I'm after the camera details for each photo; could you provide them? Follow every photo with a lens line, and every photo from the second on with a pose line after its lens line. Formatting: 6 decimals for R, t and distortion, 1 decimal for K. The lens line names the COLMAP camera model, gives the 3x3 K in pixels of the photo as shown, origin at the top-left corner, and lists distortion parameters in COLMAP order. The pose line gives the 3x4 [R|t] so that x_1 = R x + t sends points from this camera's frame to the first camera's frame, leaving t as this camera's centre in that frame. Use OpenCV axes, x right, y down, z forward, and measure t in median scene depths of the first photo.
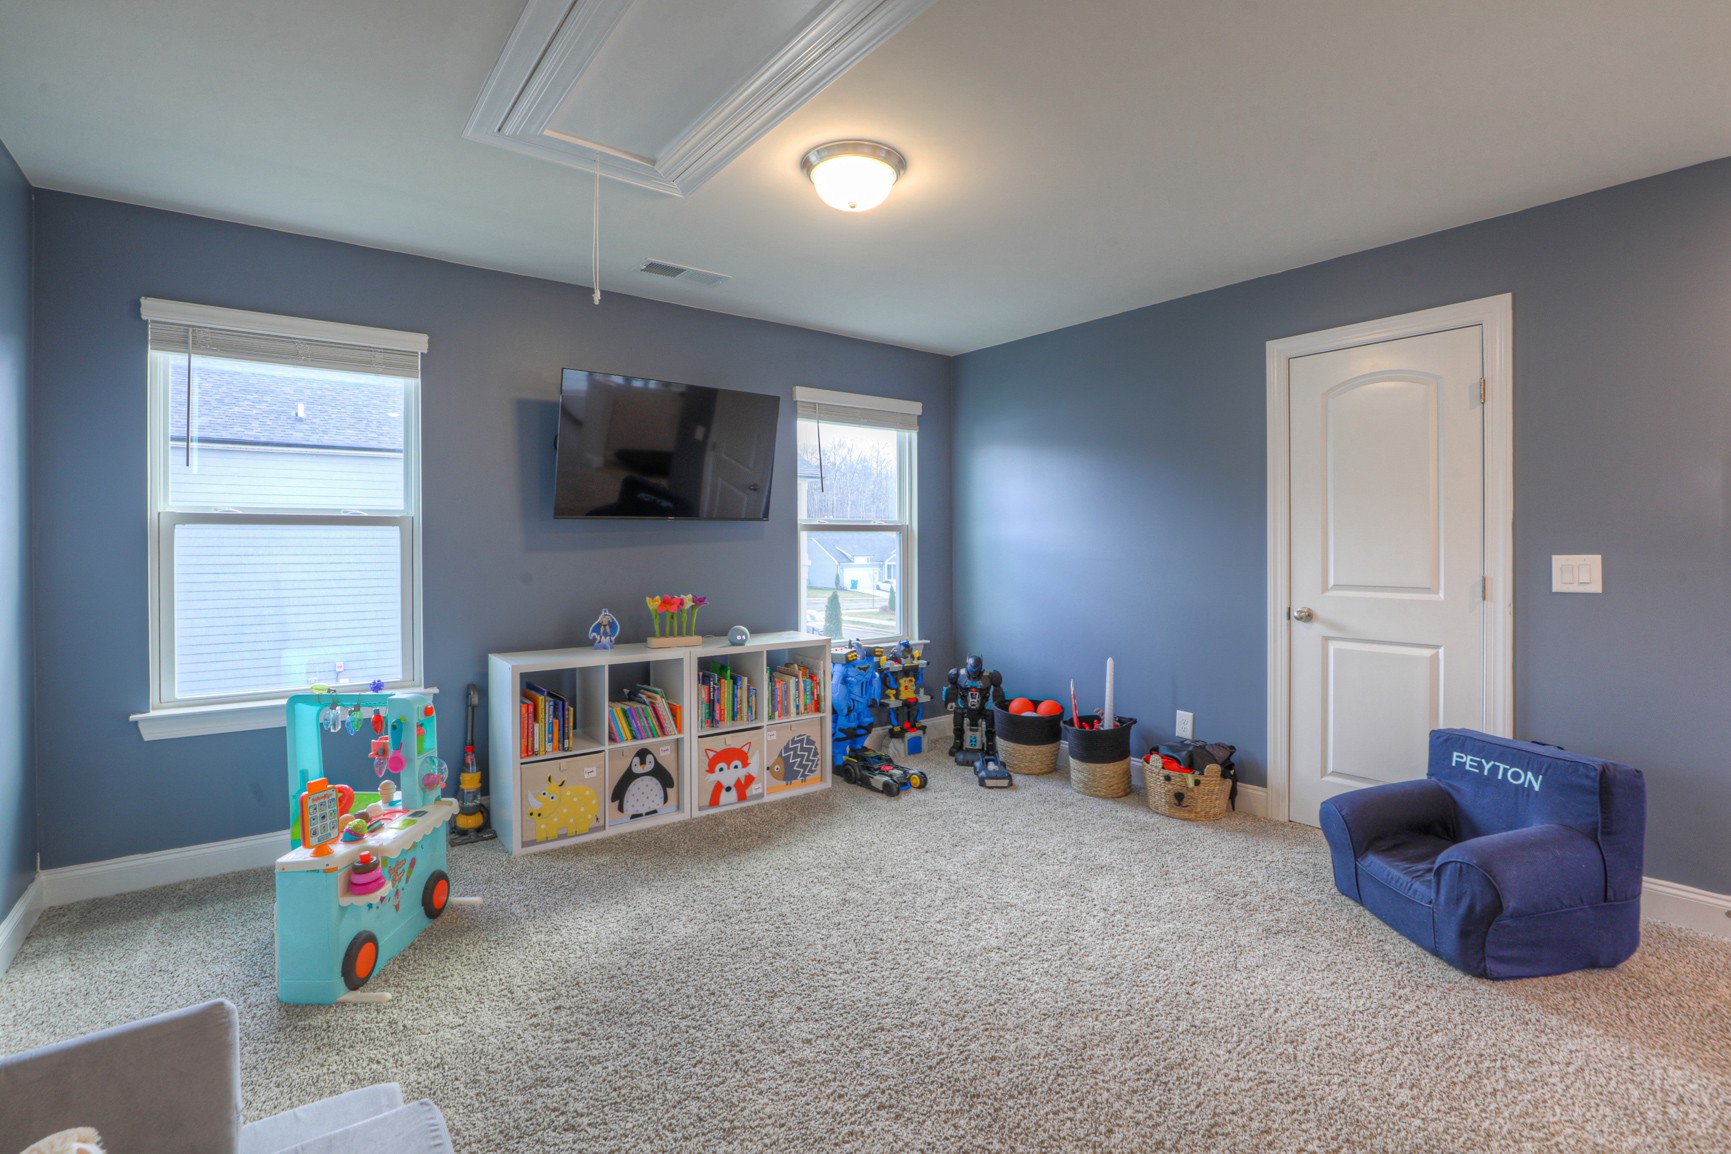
lens RADIAL K [[802.9, 0, 841.7], [0, 802.9, 547.0], [0, 0, 1]] dist [-0.035391, 0.005561]
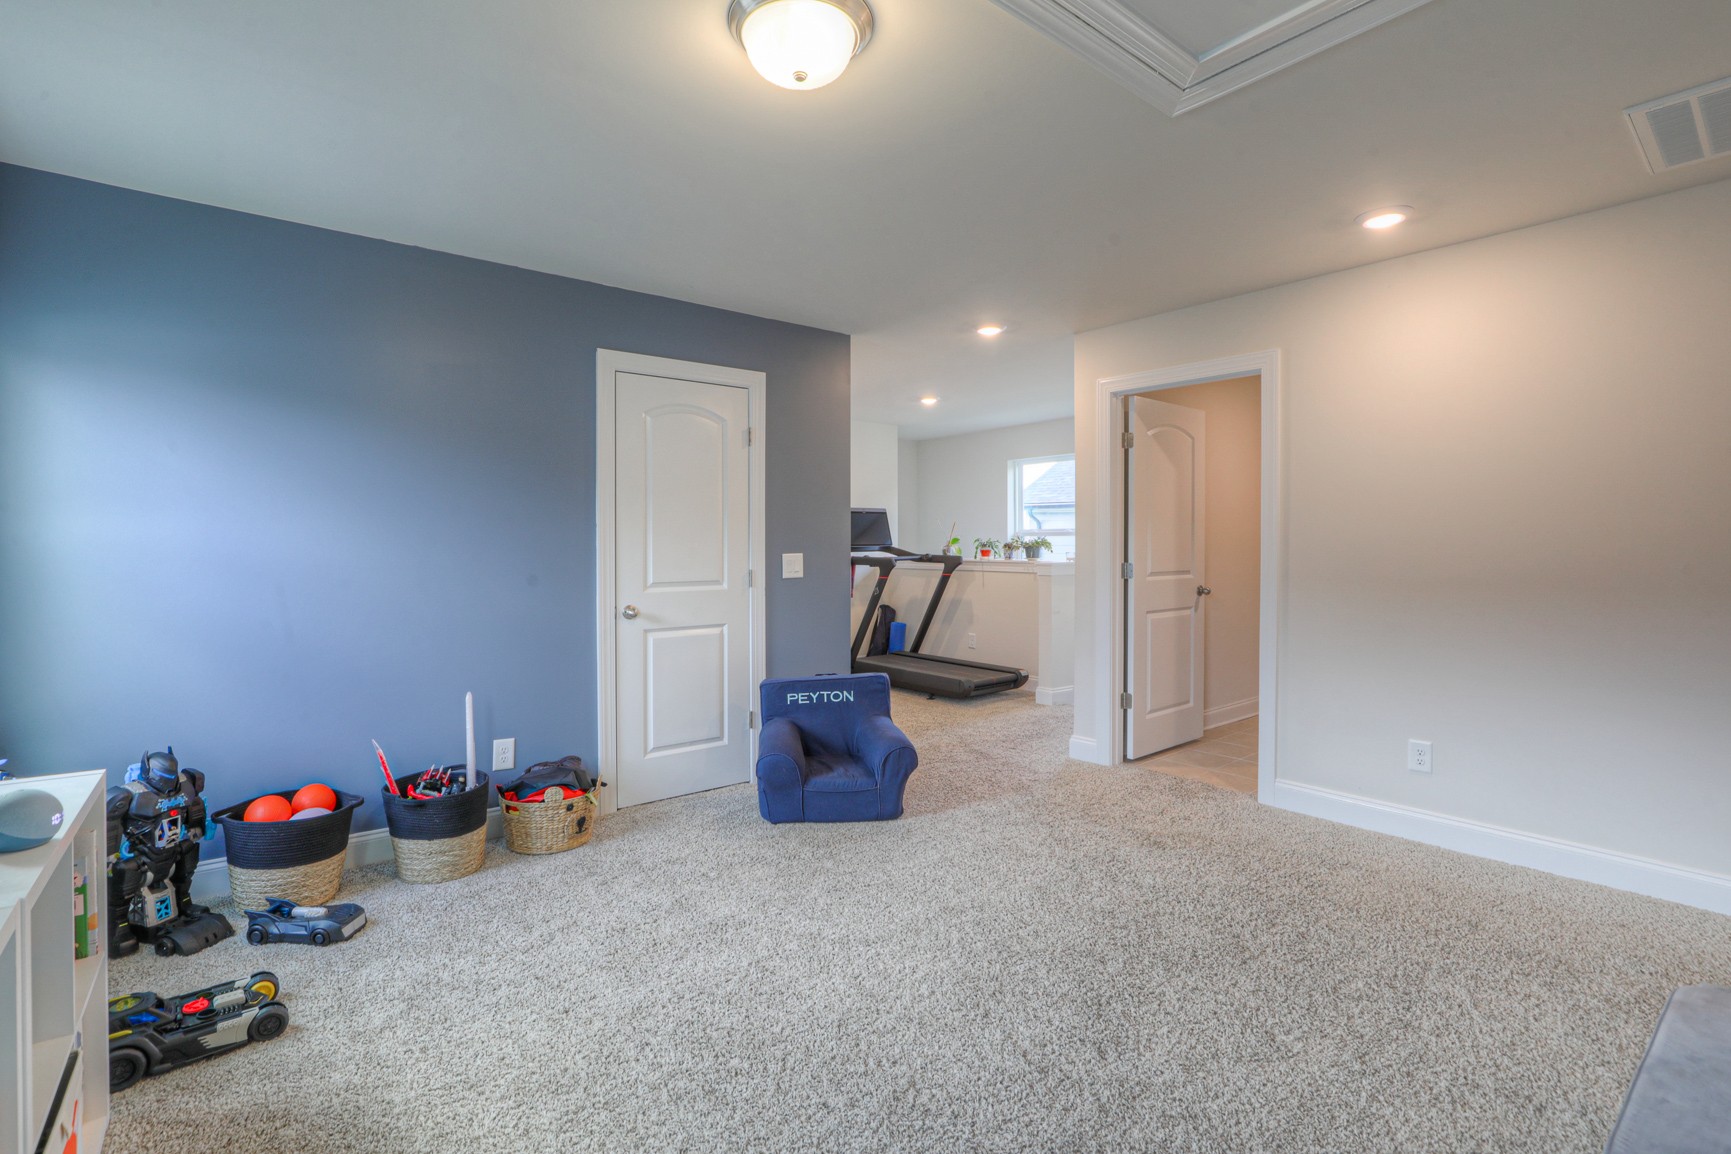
lens RADIAL K [[802.9, 0, 871.4], [0, 802.9, 546.4], [0, 0, 1]] dist [-0.035391, 0.005561]
pose [[-0.051664, 0.002782, 0.998661, -0.533351], [0.006060, 0.999979, -0.002472, 0.000349], [-0.998646, 0.005924, -0.051680, 0.743686]]
